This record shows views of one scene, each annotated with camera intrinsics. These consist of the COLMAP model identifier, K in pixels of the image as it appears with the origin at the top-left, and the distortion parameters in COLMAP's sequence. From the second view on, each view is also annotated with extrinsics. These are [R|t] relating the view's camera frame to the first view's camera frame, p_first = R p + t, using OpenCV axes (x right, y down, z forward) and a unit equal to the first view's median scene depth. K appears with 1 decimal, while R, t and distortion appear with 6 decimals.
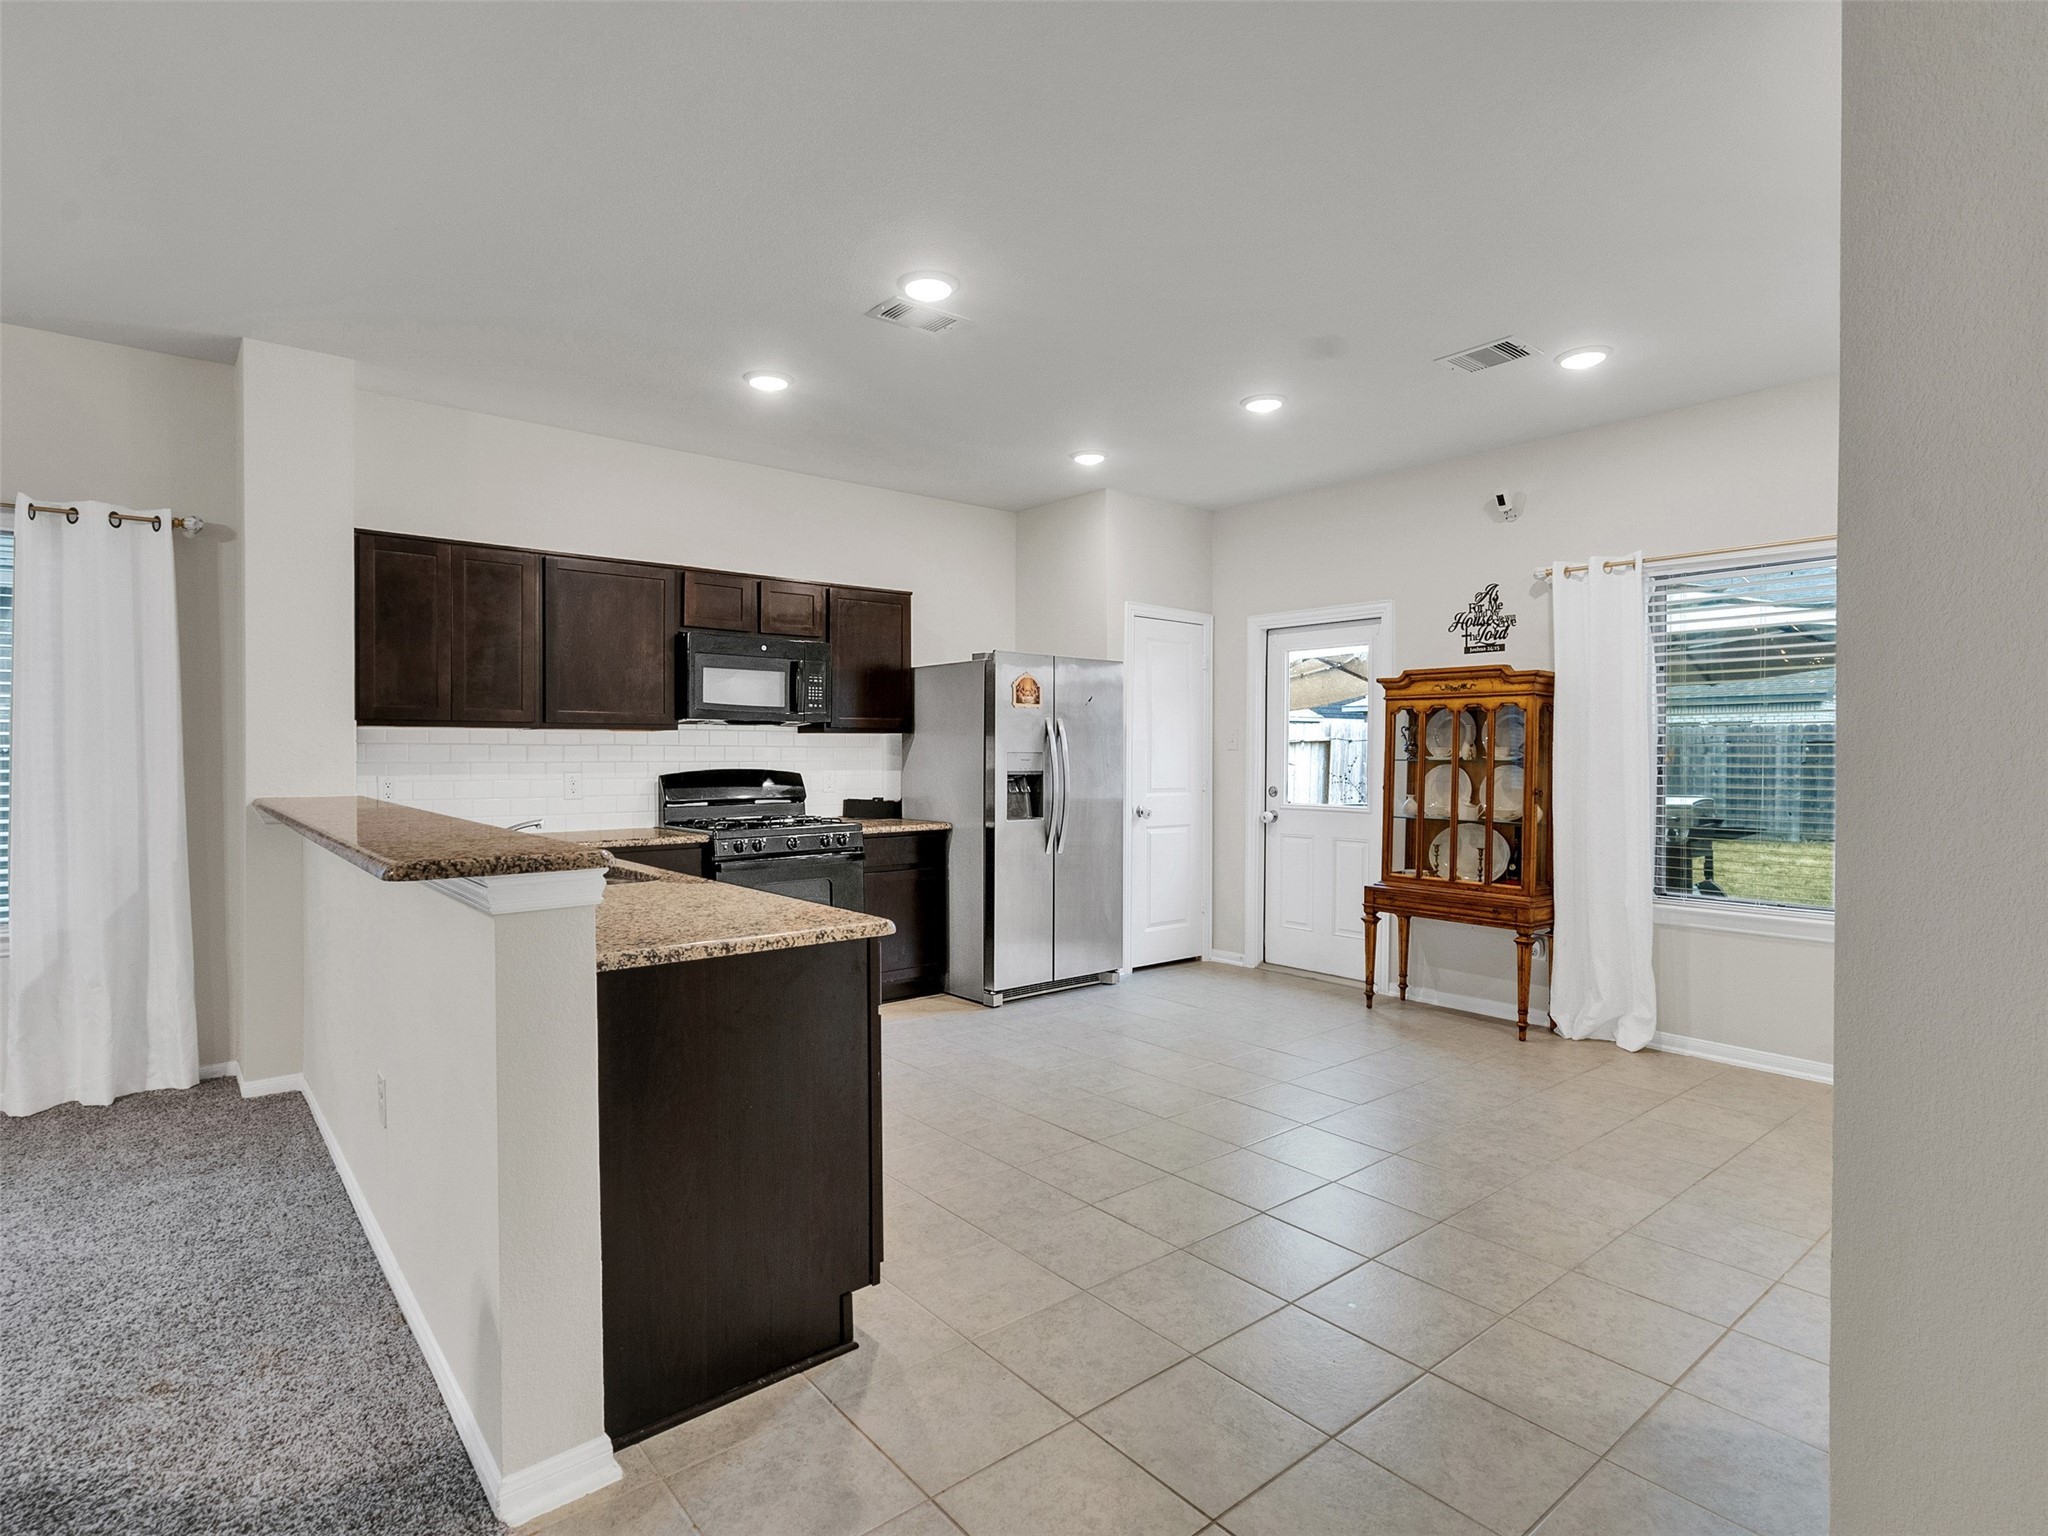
lens RADIAL K [[1050.3, 0, 1005.1], [0, 1050.3, 766.7], [0, 0, 1]] dist [-0.005404, 0.001305]
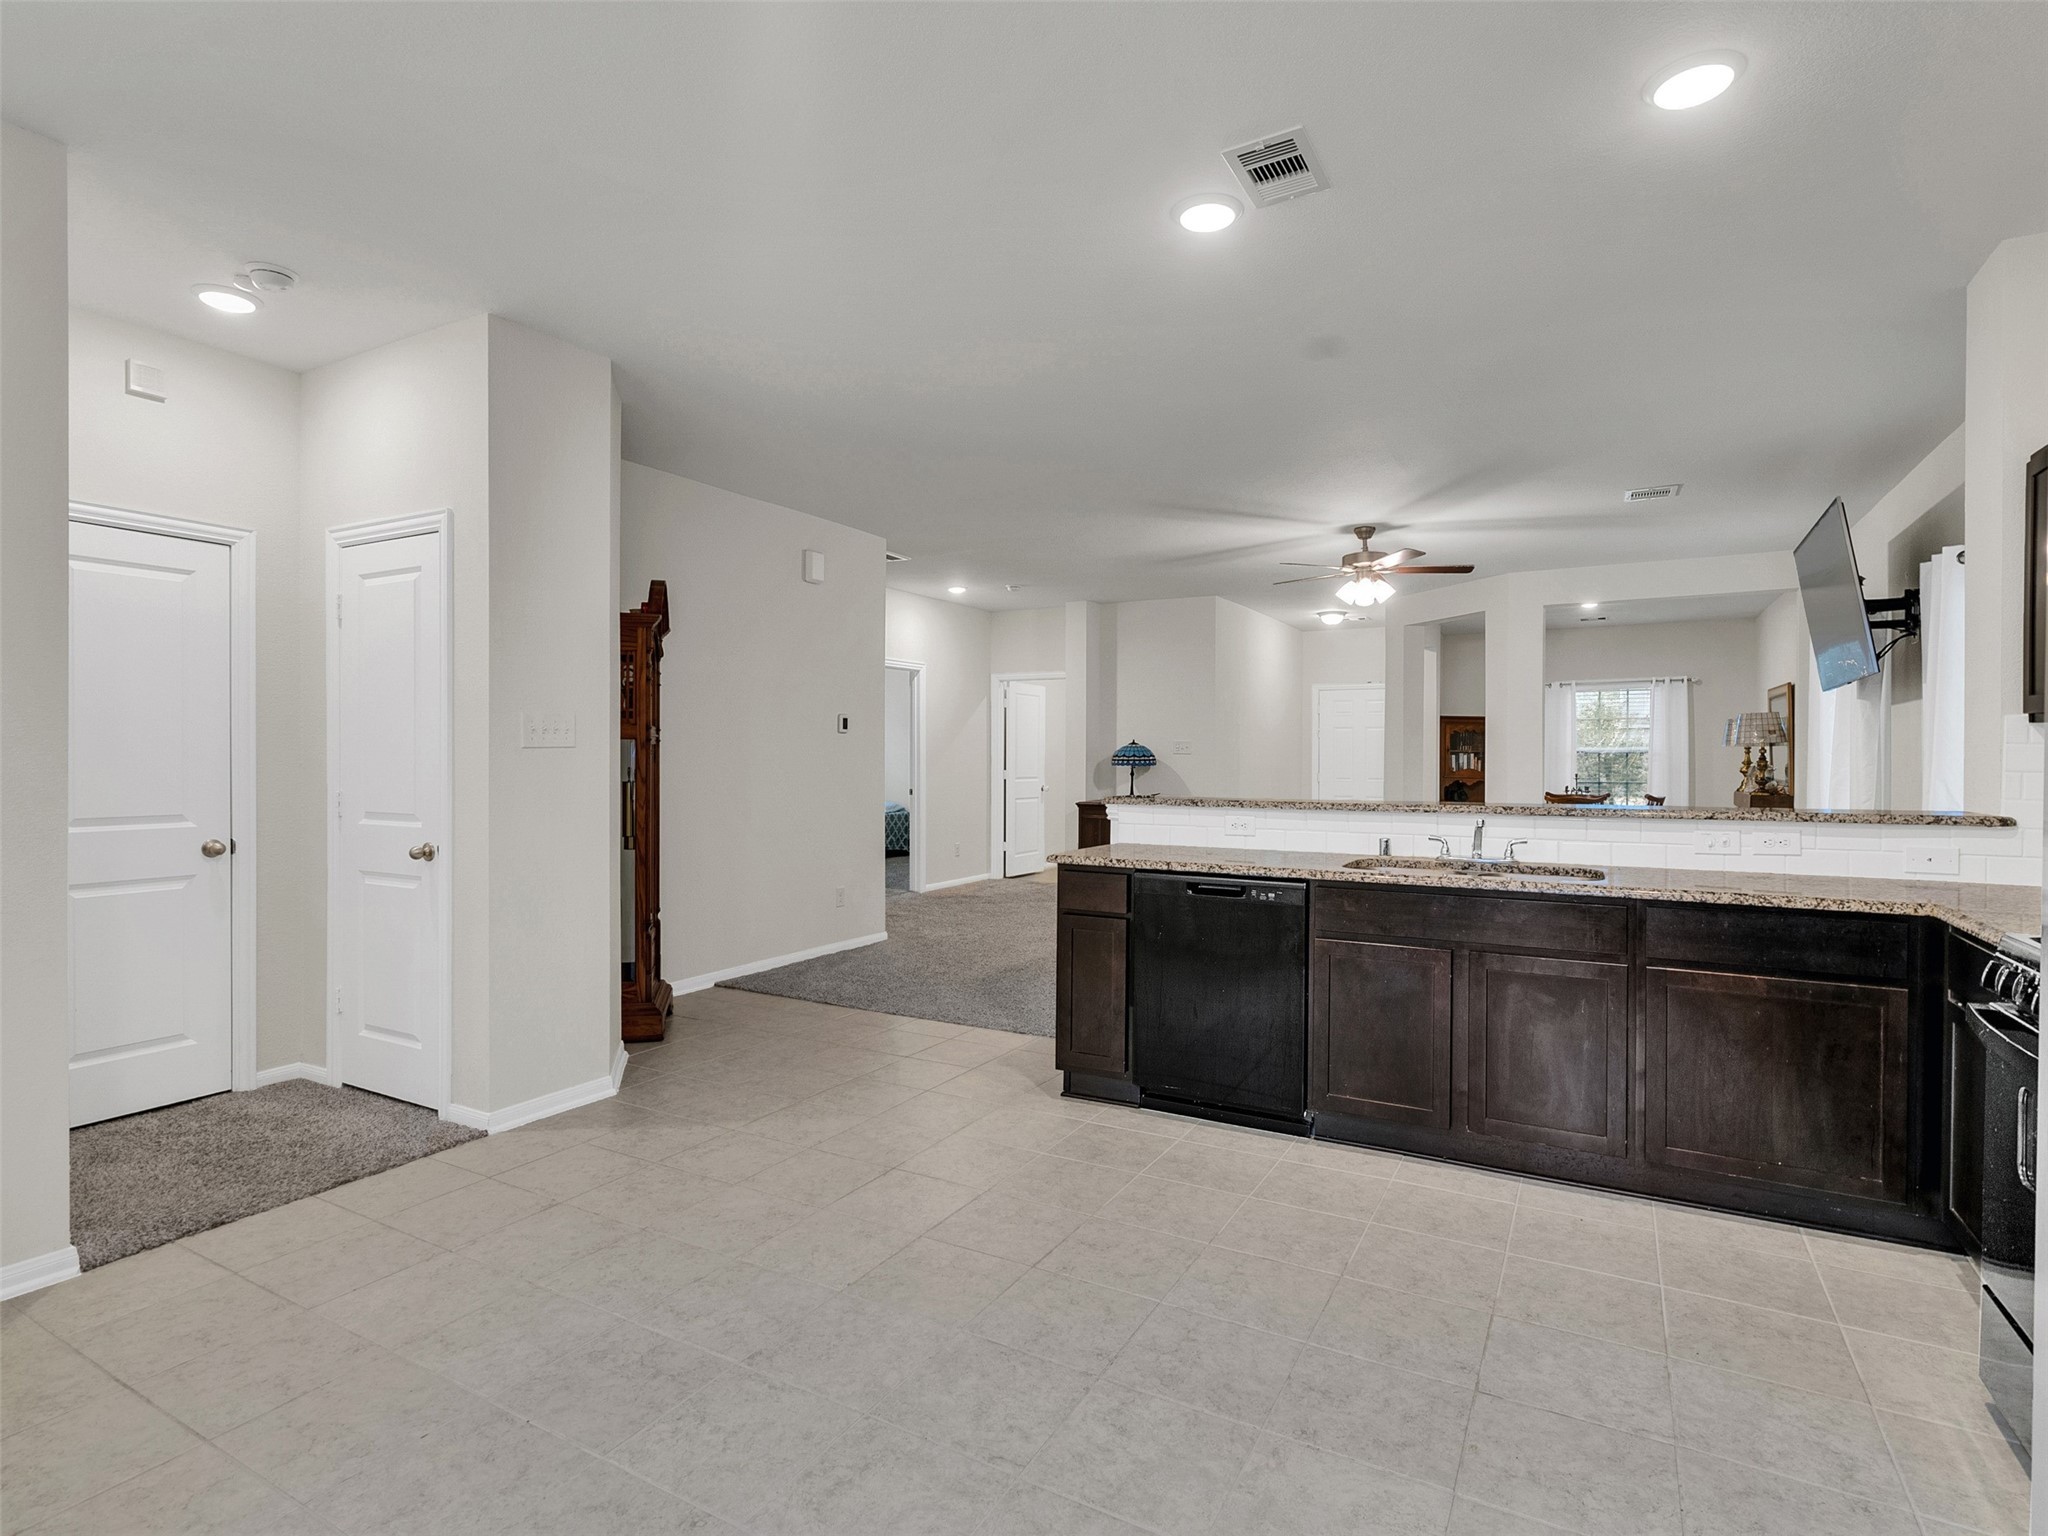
lens RADIAL K [[1050.3, 0, 1005.1], [0, 1050.3, 766.7], [0, 0, 1]] dist [-0.005404, 0.001305]
pose [[-0.934105, -0.000765, -0.356996, 0.257982], [-0.008636, 0.999753, 0.020454, -0.013984], [0.356893, 0.022189, -0.933882, 1.165560]]
